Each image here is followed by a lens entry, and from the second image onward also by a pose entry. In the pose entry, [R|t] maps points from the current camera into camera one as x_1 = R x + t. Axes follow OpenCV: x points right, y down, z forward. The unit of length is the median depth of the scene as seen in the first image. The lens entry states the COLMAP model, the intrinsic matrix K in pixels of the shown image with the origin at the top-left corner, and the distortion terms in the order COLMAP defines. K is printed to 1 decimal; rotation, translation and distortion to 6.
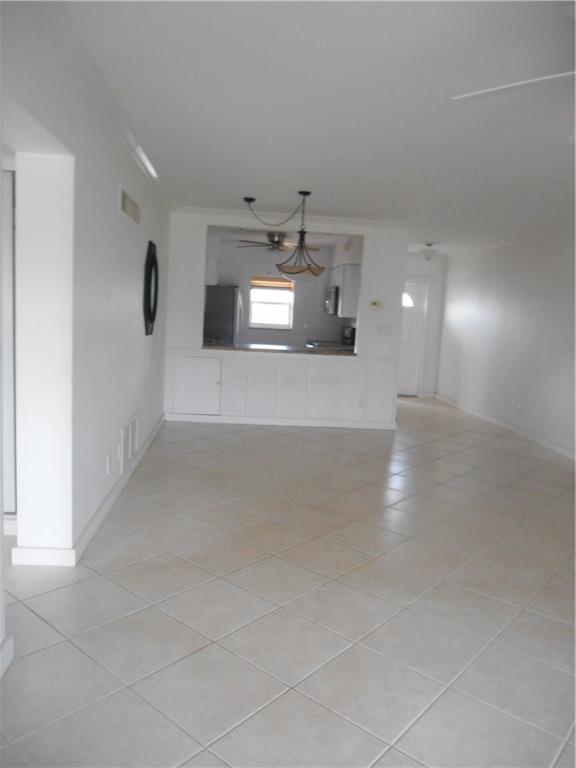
lens RADIAL K [[591.7, 0, 288.0], [0, 591.7, 384.0], [0, 0, 1]] dist [-0.012626, -0.002670]
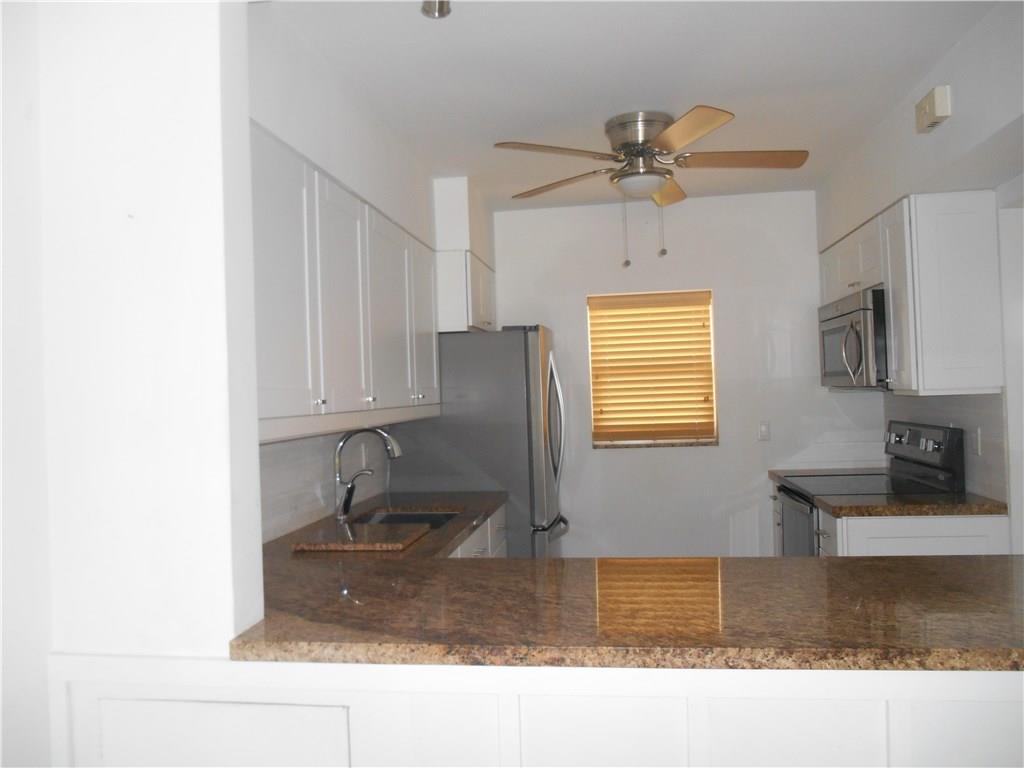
lens RADIAL K [[789.0, 0, 512.0], [0, 789.0, 384.0], [0, 0, 1]] dist [-0.012626, -0.002670]
pose [[0.970485, -0.087624, -0.224681, -0.005165], [0.058434, 0.989334, -0.133433, -0.080146], [0.233977, 0.116365, 0.965253, 0.606398]]
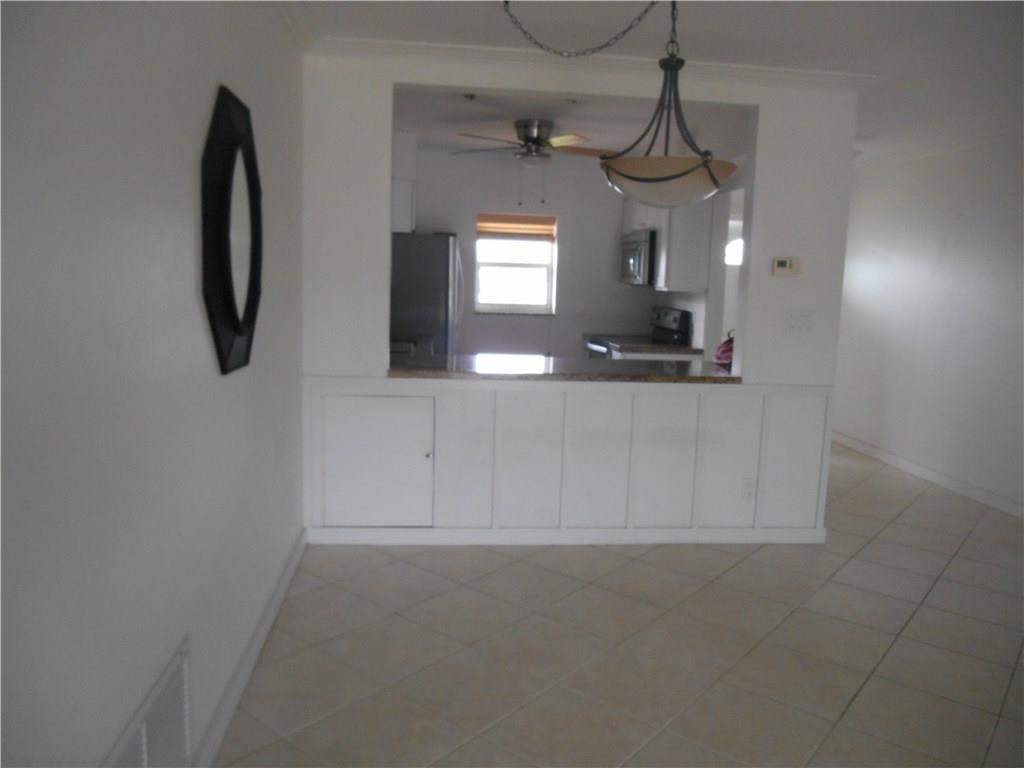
lens RADIAL K [[789.0, 0, 512.0], [0, 789.0, 384.0], [0, 0, 1]] dist [-0.012626, -0.002670]
pose [[0.999601, -0.023889, 0.015087, -0.049840], [0.023617, 0.999560, 0.017950, -0.048665], [-0.015509, -0.017587, 0.999725, 0.330315]]
